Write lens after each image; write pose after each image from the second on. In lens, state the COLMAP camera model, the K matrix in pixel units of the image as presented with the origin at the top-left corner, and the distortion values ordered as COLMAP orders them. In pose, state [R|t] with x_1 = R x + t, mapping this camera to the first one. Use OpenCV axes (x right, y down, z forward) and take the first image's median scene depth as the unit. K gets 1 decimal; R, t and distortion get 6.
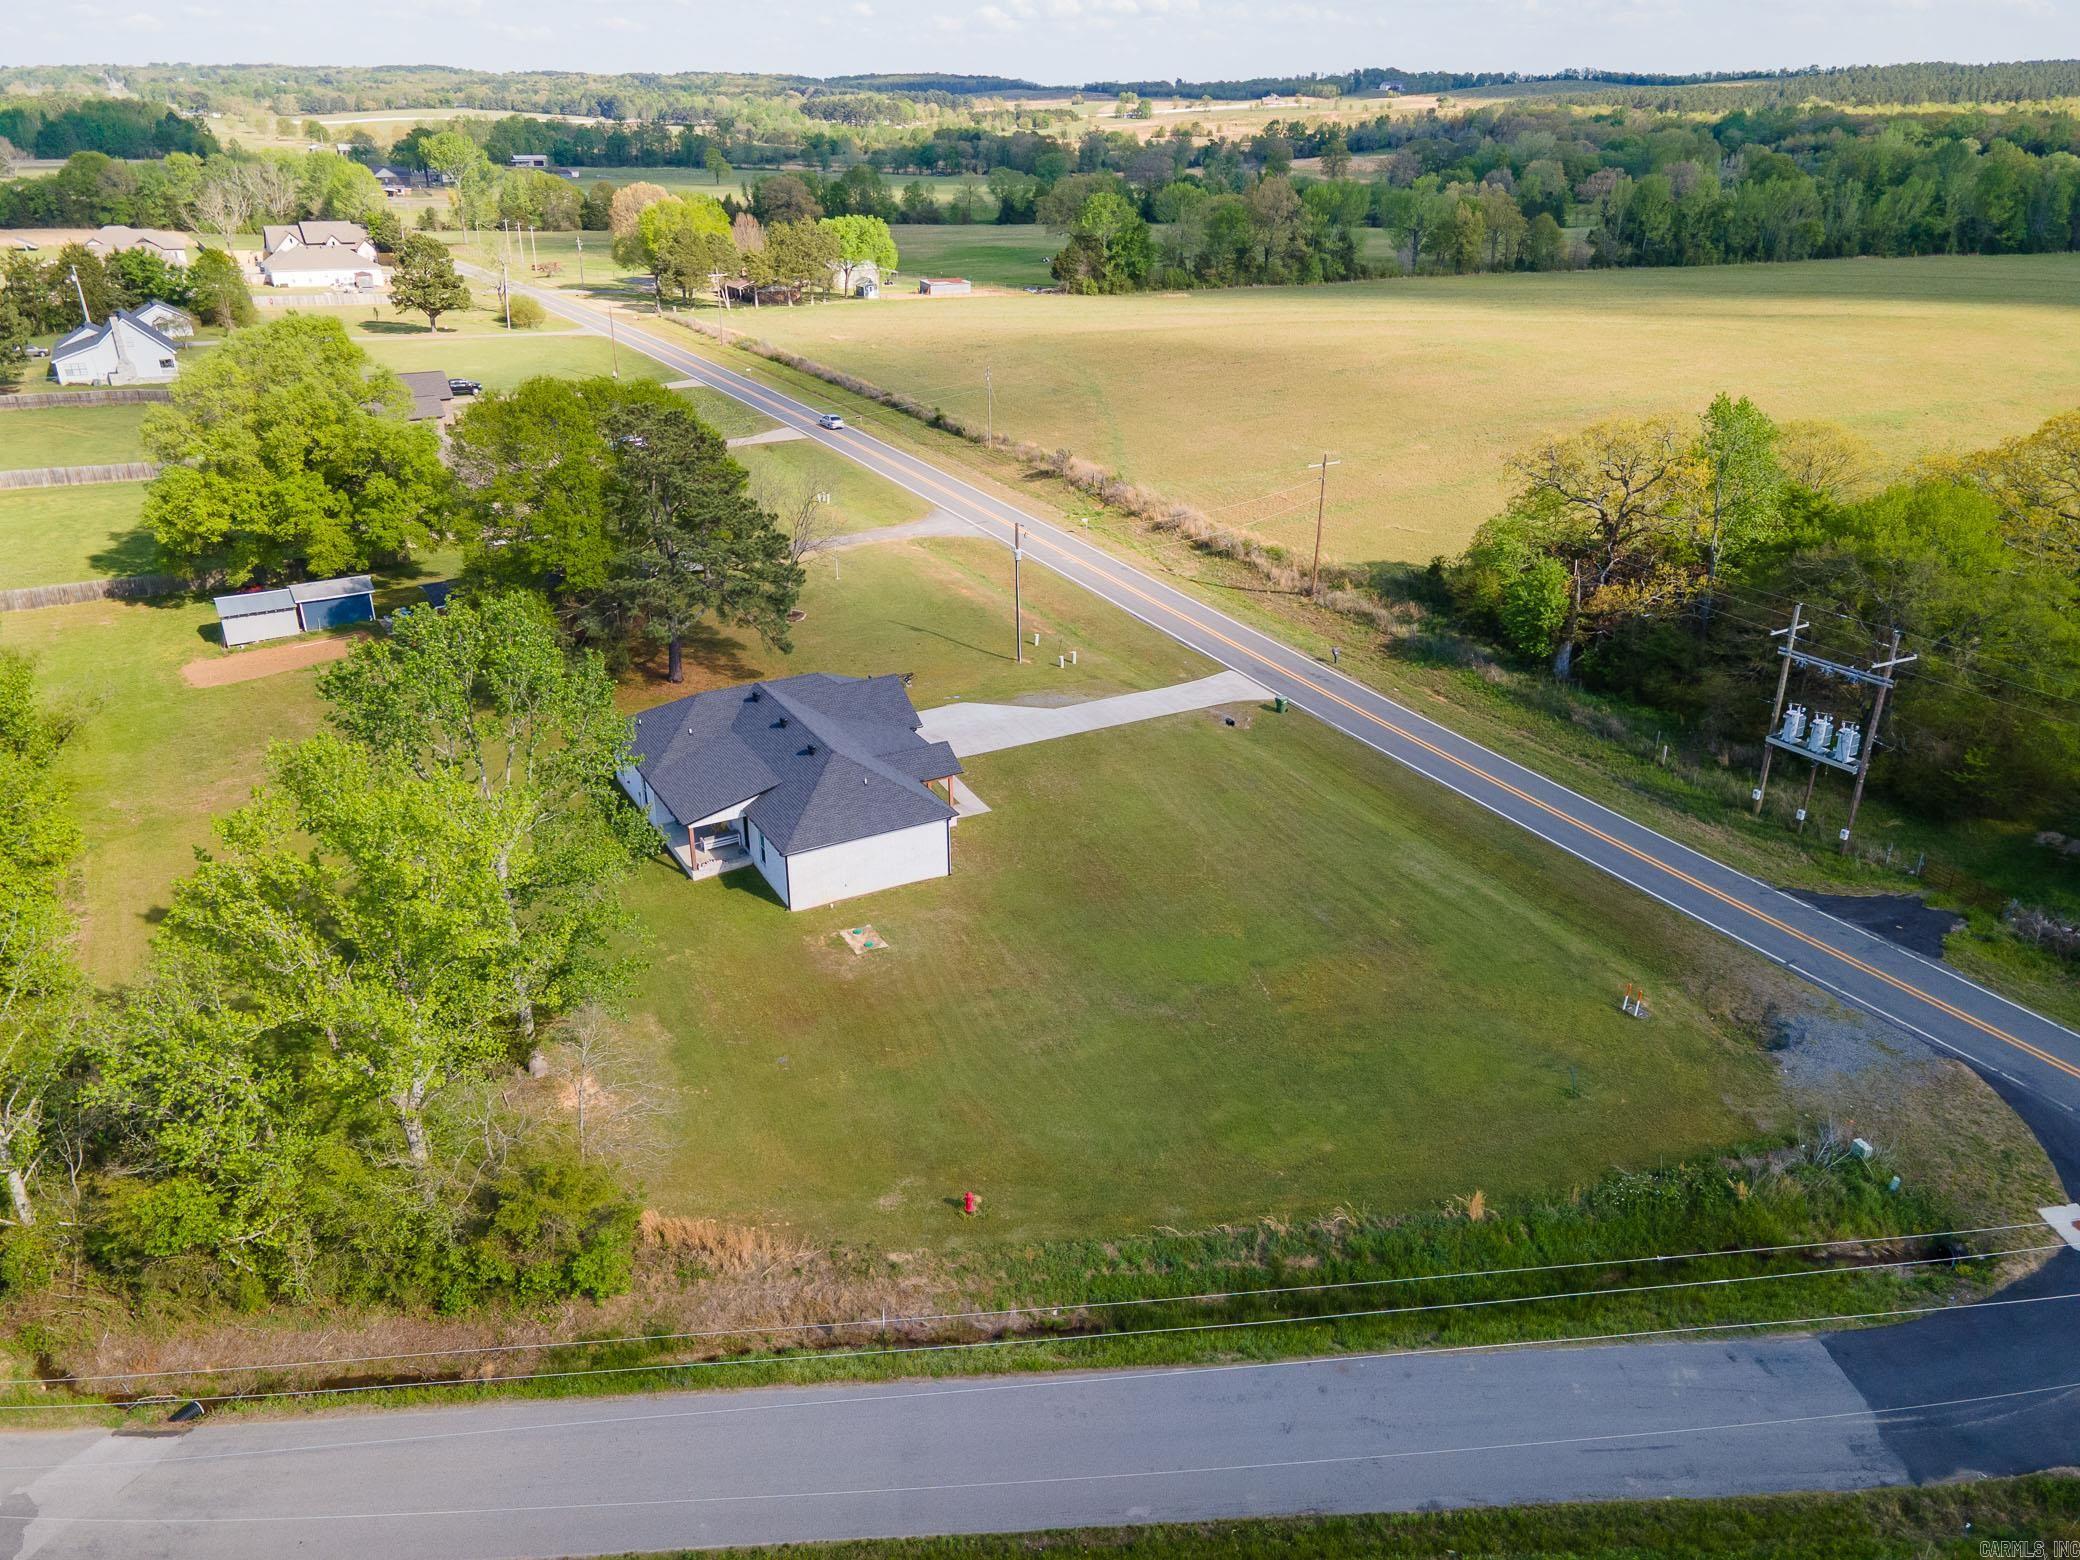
lens RADIAL K [[1517.1, 0, 1027.9], [0, 1517.1, 774.9], [0, 0, 1]] dist [0.054799, -0.004535]
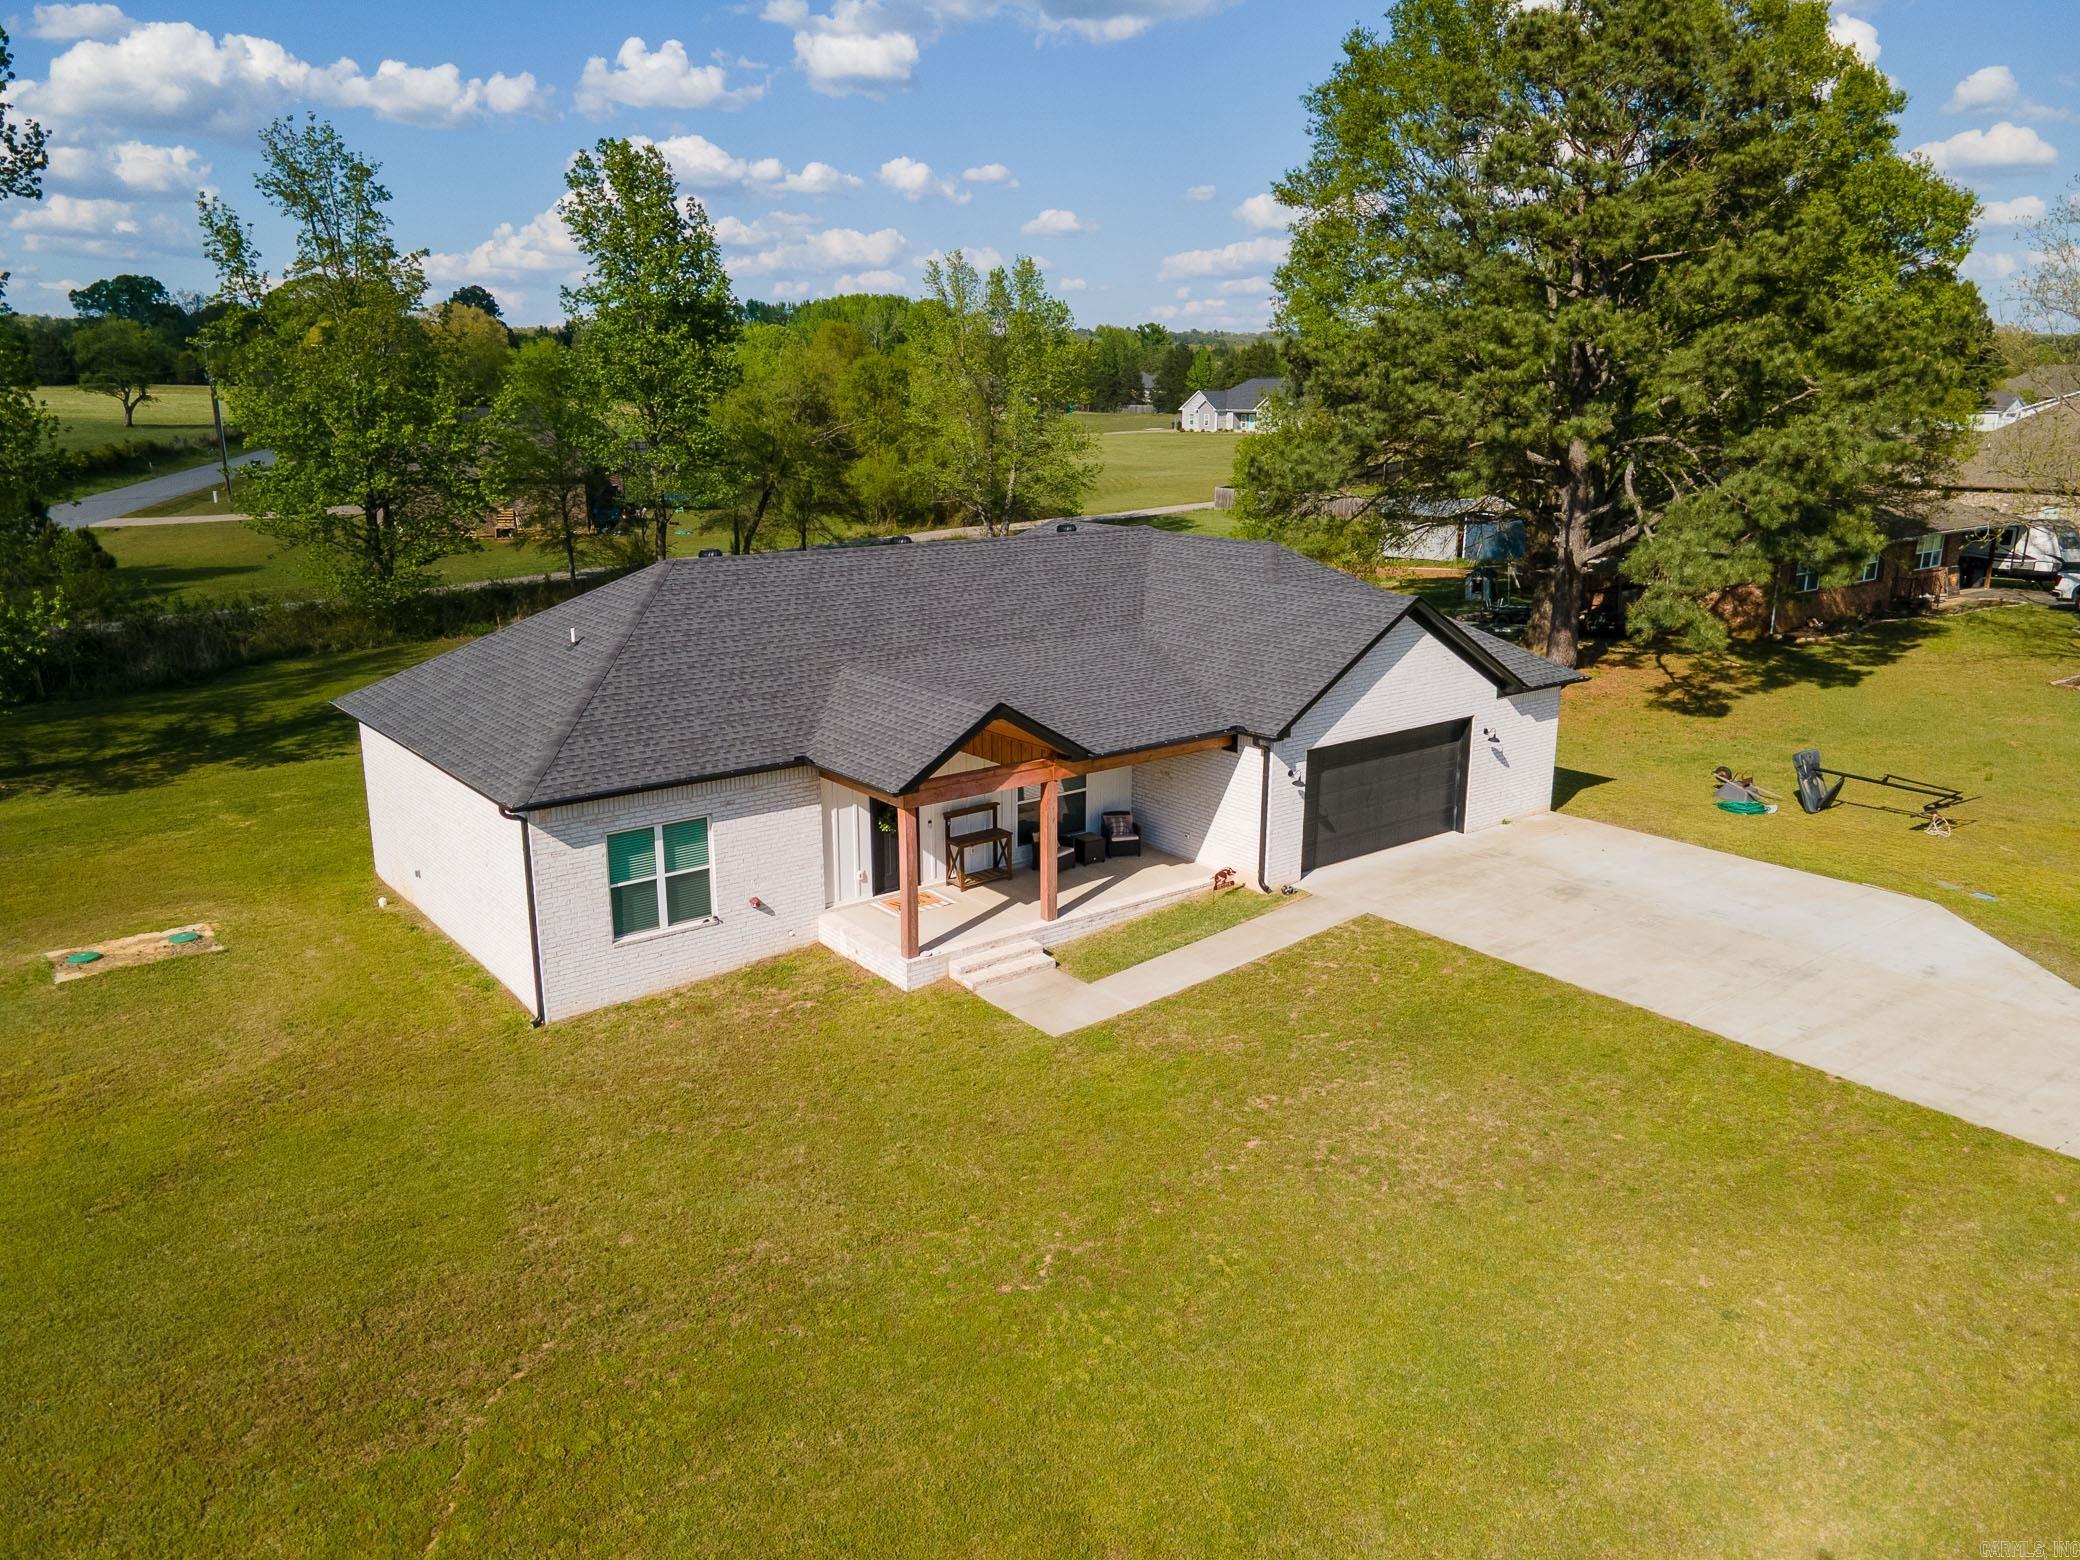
lens RADIAL K [[1517.1, 0, 1027.9], [0, 1517.1, 774.9], [0, 0, 1]] dist [0.054799, -0.004535]
pose [[0.151951, 0.246076, -0.957266, 0.177152], [-0.400336, 0.900833, 0.168022, -0.048423], [0.903682, 0.357697, 0.235396, 0.761399]]
